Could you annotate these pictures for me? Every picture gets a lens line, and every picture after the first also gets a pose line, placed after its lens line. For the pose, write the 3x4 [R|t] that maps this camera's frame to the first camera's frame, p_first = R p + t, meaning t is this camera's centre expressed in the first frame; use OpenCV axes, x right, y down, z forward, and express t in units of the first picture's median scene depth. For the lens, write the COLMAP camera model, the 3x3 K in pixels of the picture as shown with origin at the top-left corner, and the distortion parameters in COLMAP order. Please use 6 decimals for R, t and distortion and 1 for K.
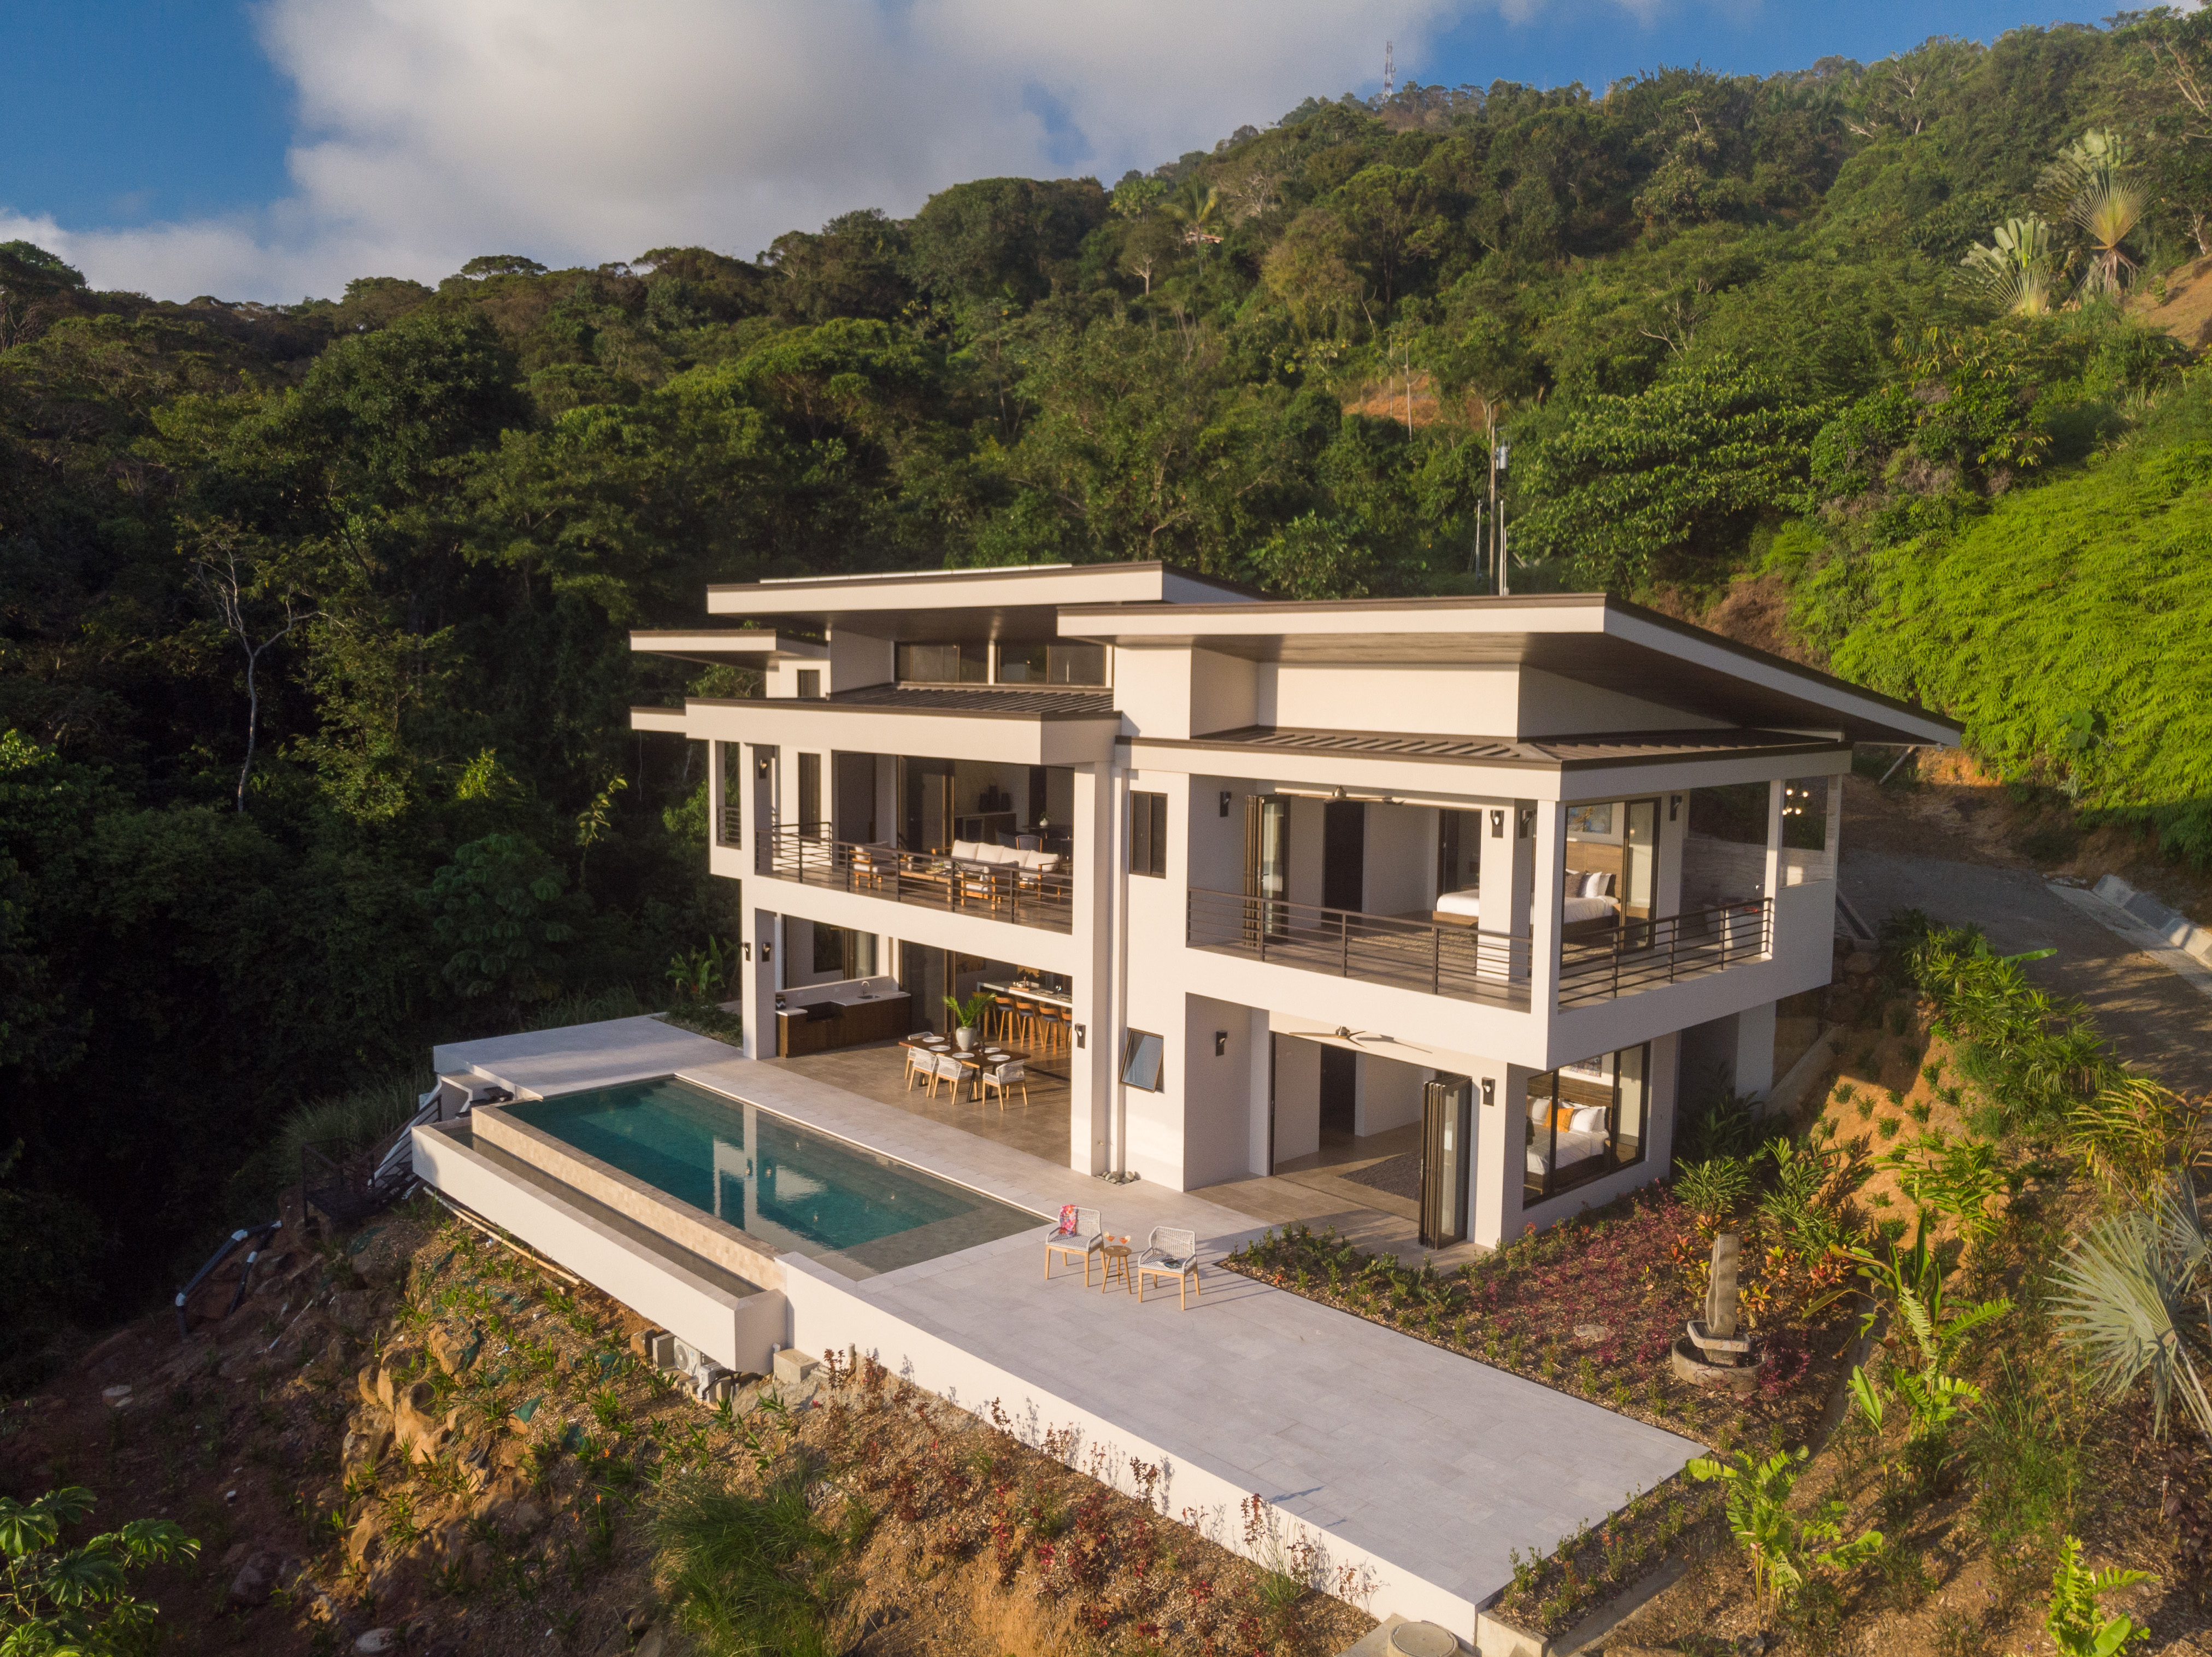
lens RADIAL K [[1643.3, 0, 1092.9], [0, 1643.3, 829.7], [0, 0, 1]] dist [-0.004604, 0.012082]
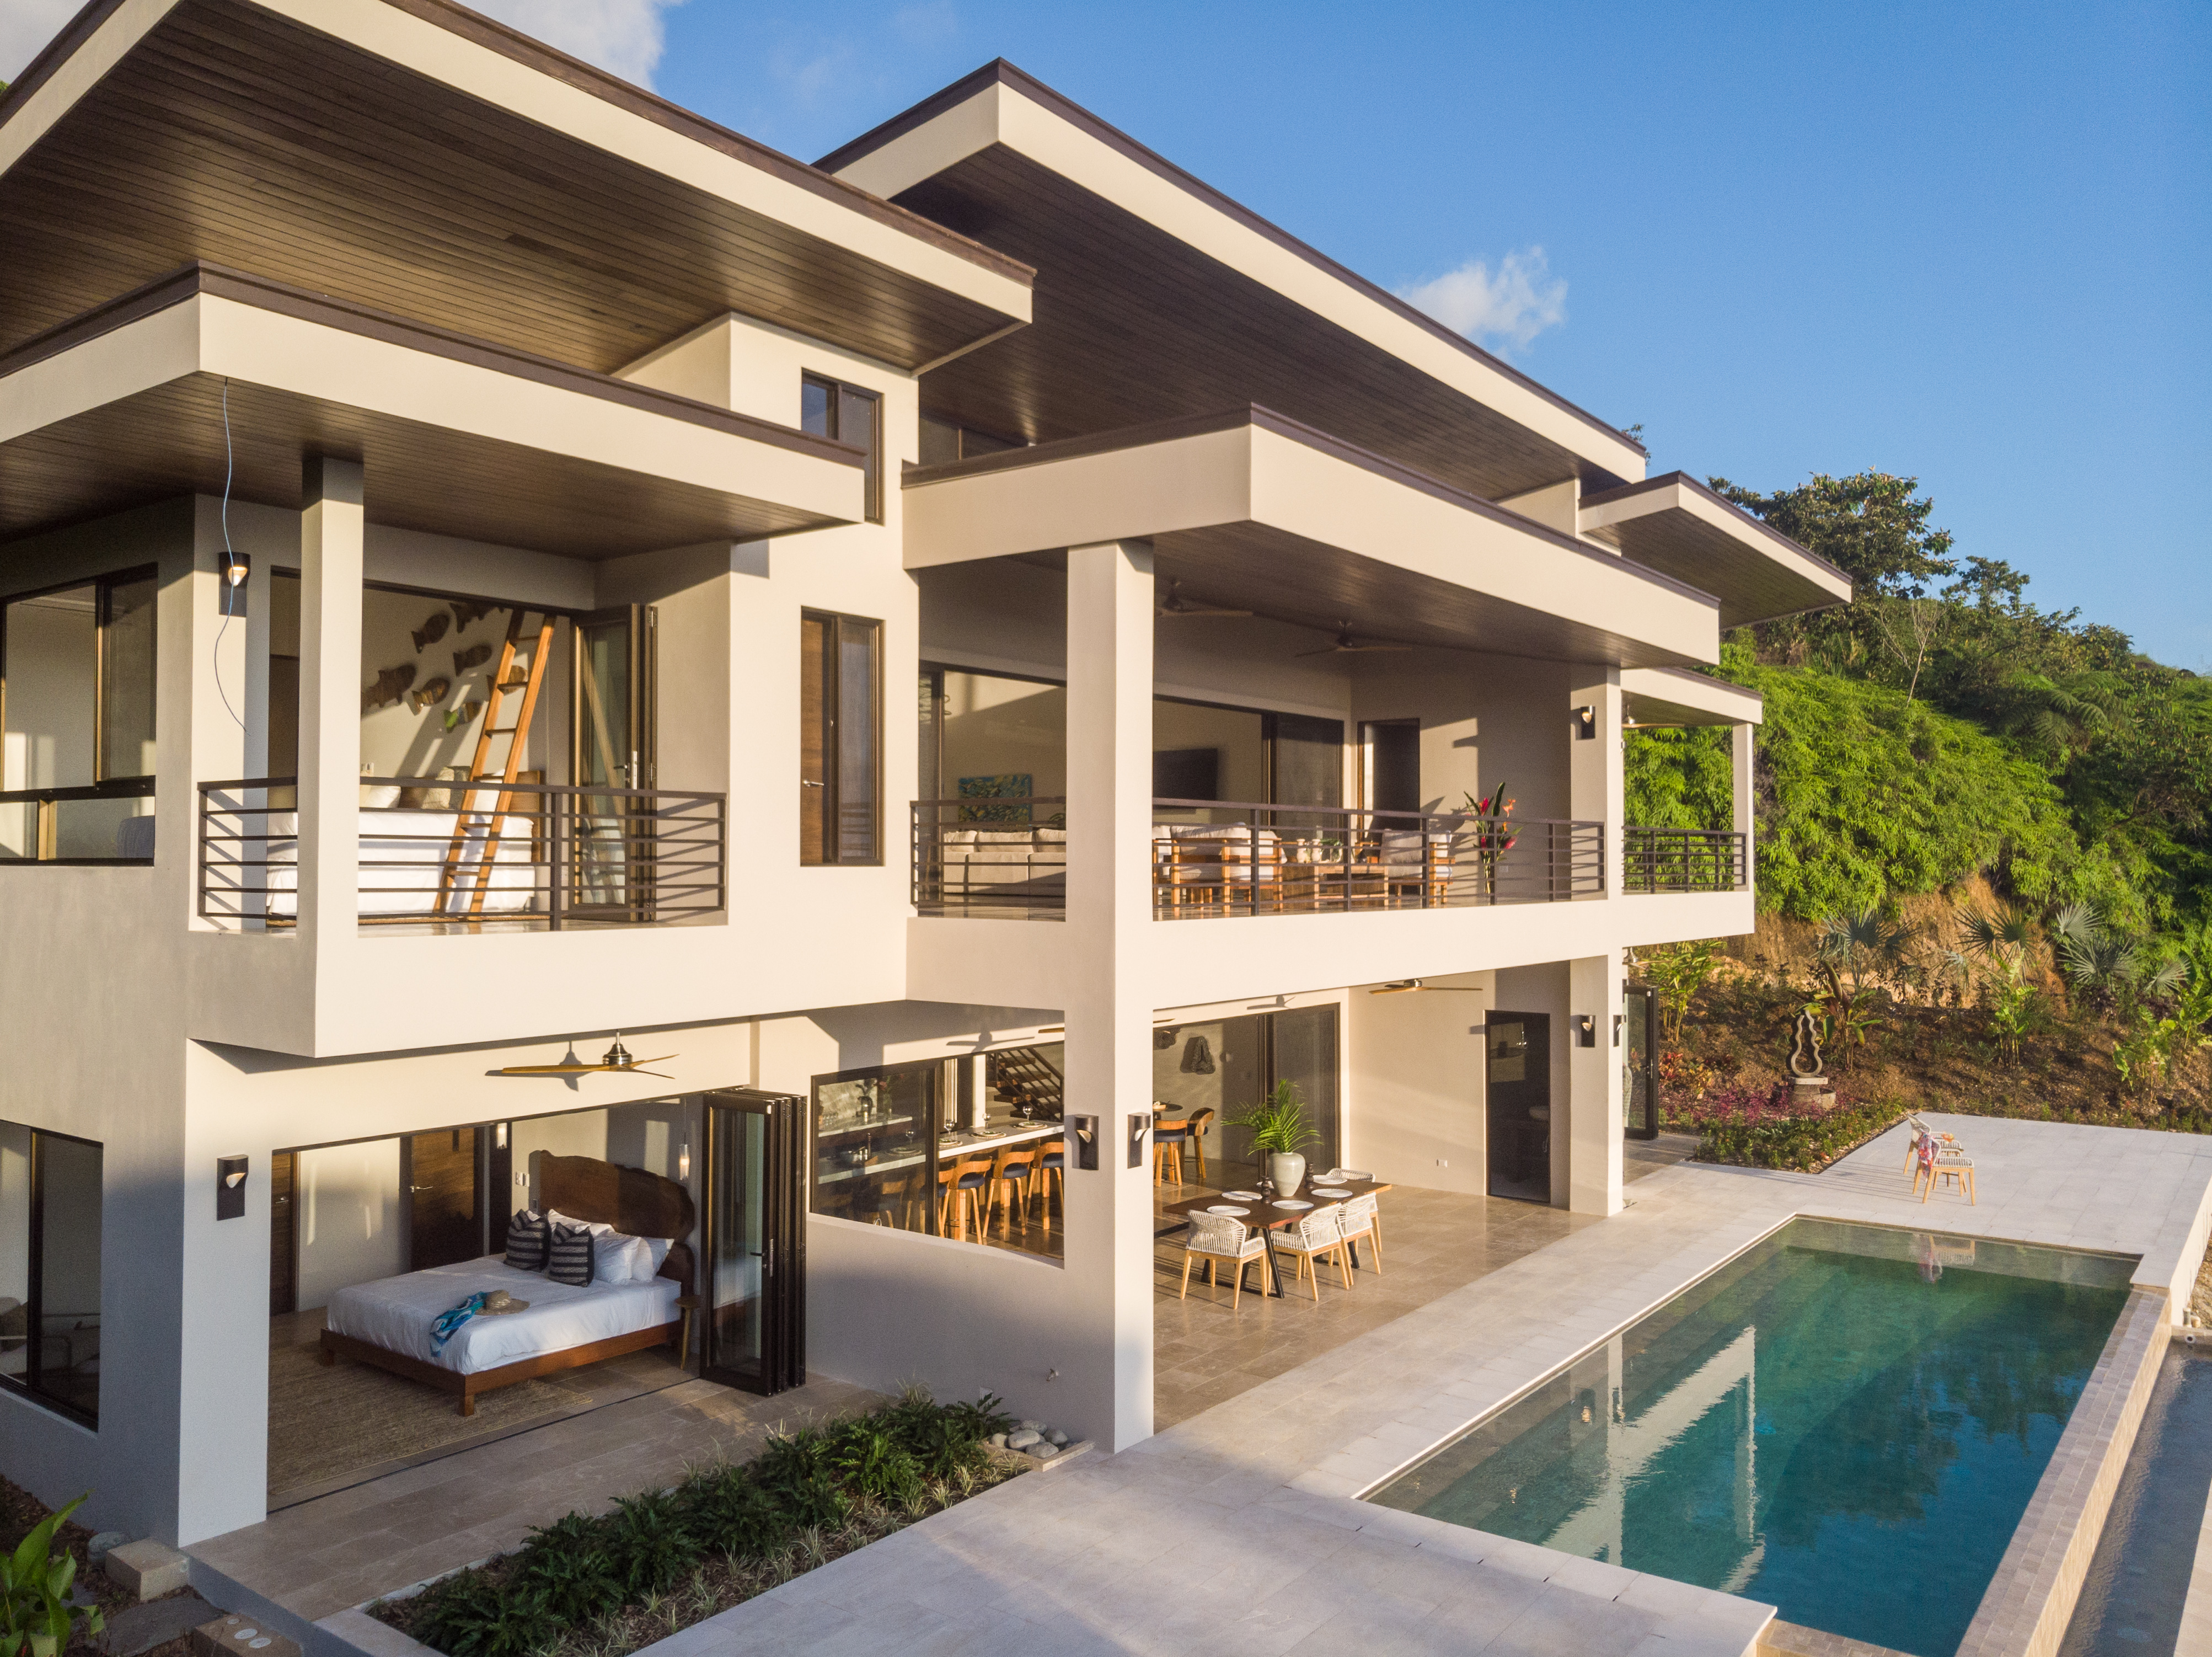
lens RADIAL K [[1661.6, 0, 1095.0], [0, 1661.6, 829.2], [0, 0, 1]] dist [-0.015271, 0.029565]
pose [[-0.180570, 0.010488, 0.983506, -0.620876], [0.098069, 0.995152, 0.007393, 0.003099], [-0.978661, 0.097787, -0.180723, 1.172696]]
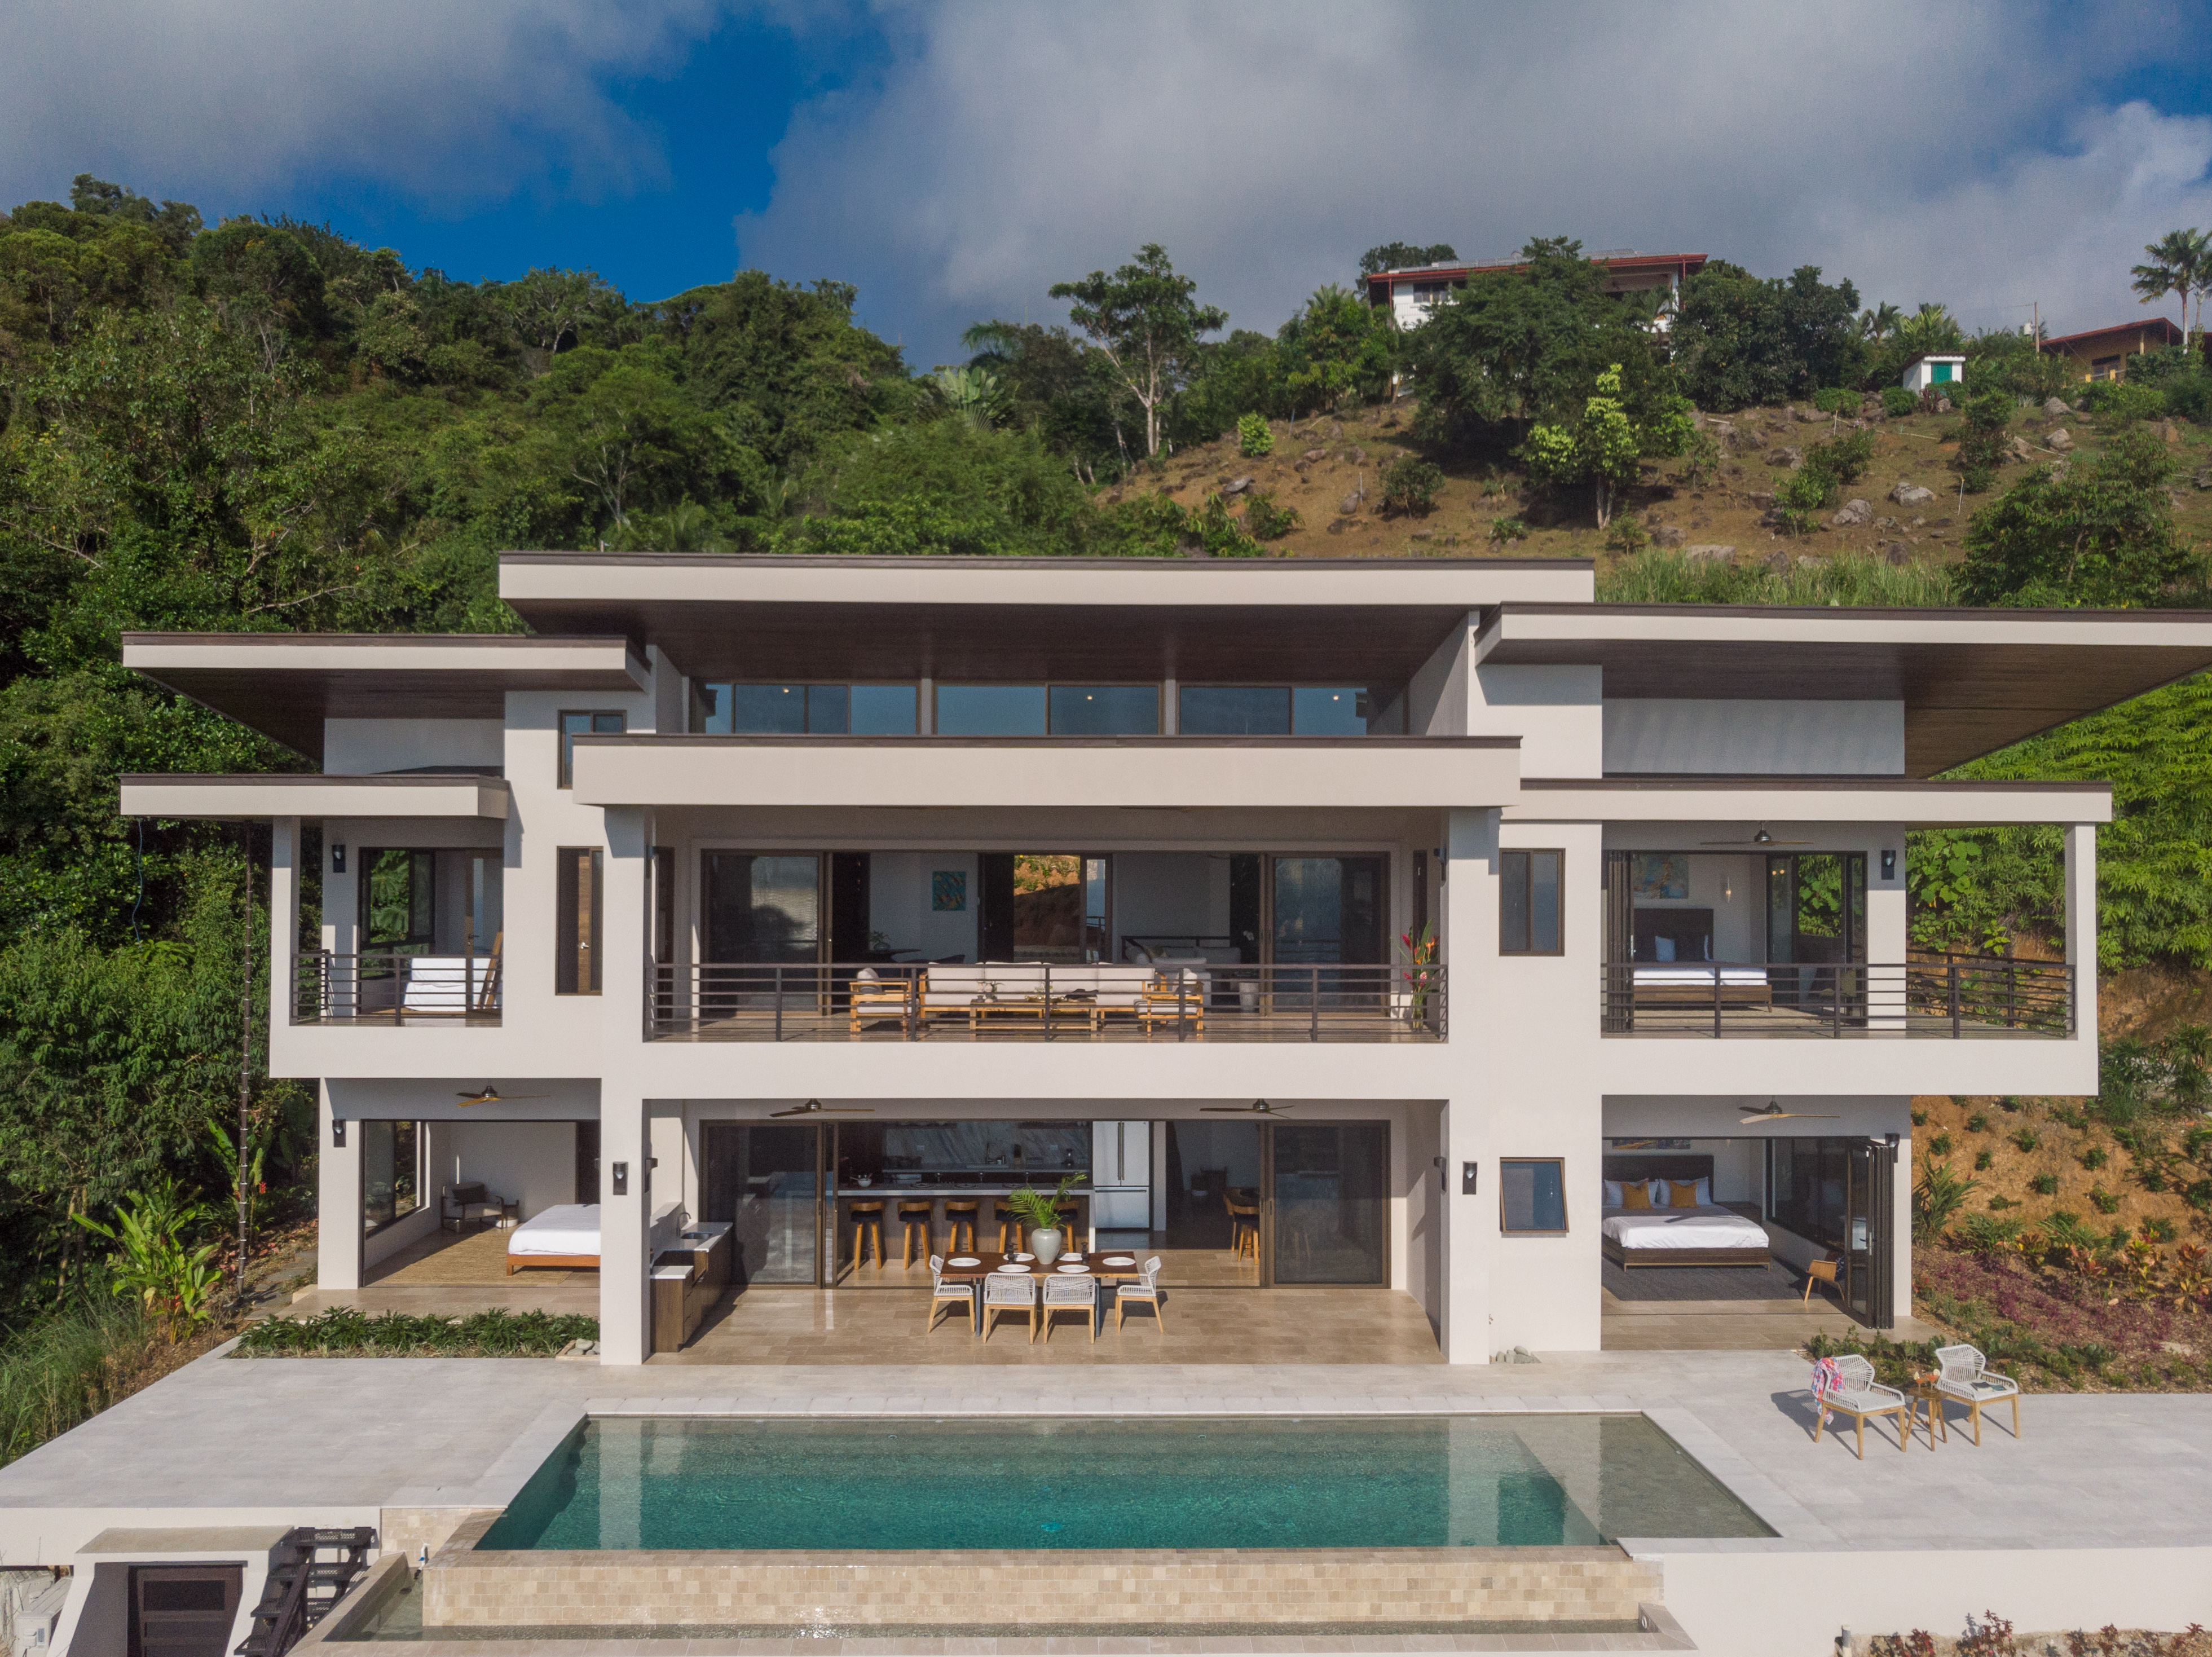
lens RADIAL K [[1695.6, 0, 1085.5], [0, 1695.6, 852.0], [0, 0, 1]] dist [-0.006440, 0.006860]
pose [[0.660796, 0.002779, 0.750560, -0.604361], [0.079340, 0.994132, -0.073532, 0.018361], [-0.746360, 0.108139, 0.656698, 0.518657]]
